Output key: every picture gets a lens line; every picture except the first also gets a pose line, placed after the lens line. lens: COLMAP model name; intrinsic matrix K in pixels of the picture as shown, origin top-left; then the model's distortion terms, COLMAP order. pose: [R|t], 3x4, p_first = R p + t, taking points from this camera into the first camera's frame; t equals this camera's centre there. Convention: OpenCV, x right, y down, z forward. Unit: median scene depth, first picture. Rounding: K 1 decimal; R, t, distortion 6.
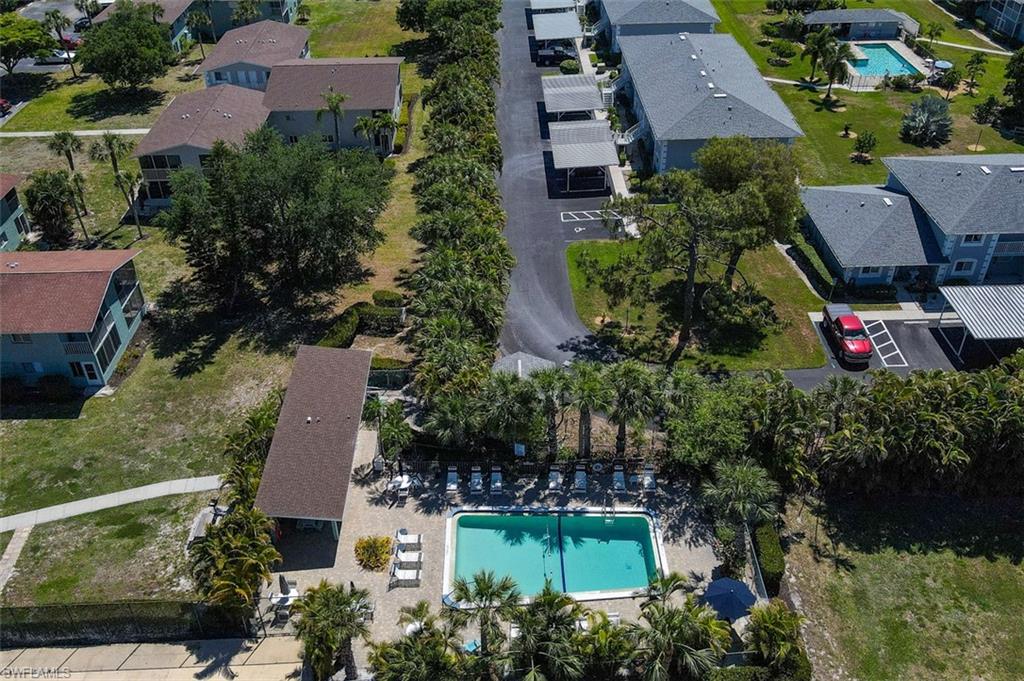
lens RADIAL K [[893.7, 0, 512.0], [0, 893.7, 340.5], [0, 0, 1]] dist [-0.028881, 0.065645]
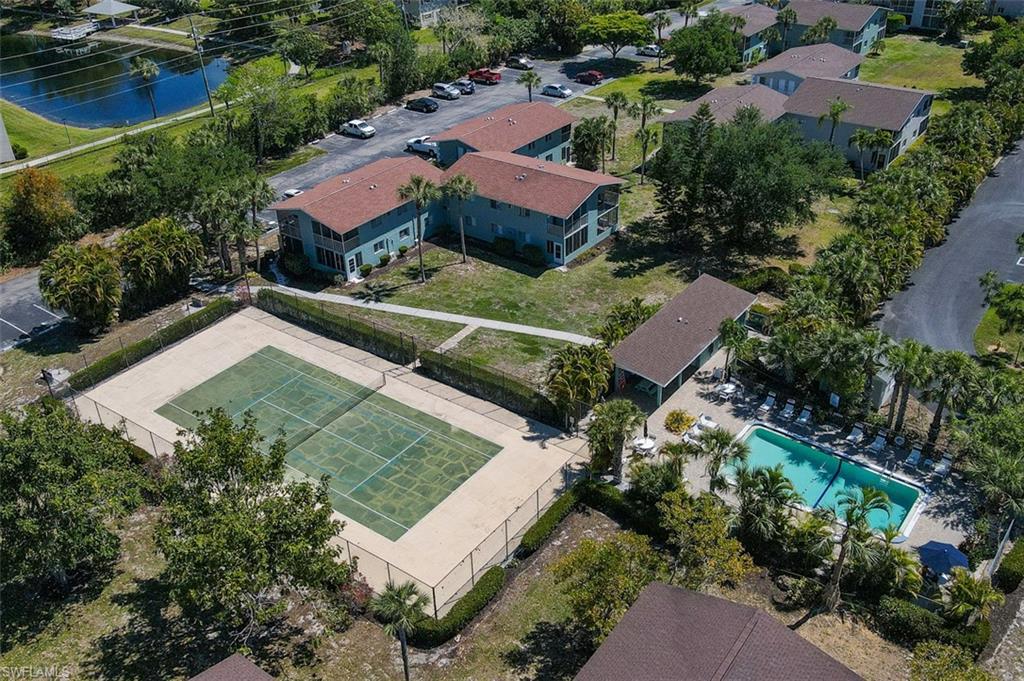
lens RADIAL K [[895.0, 0, 512.0], [0, 895.0, 340.5], [0, 0, 1]] dist [-0.015774, 0.088348]
pose [[0.786980, 0.318371, -0.528491, 0.212366], [-0.344619, 0.937330, 0.051486, 0.109191], [0.511762, 0.141610, 0.847376, -0.144239]]
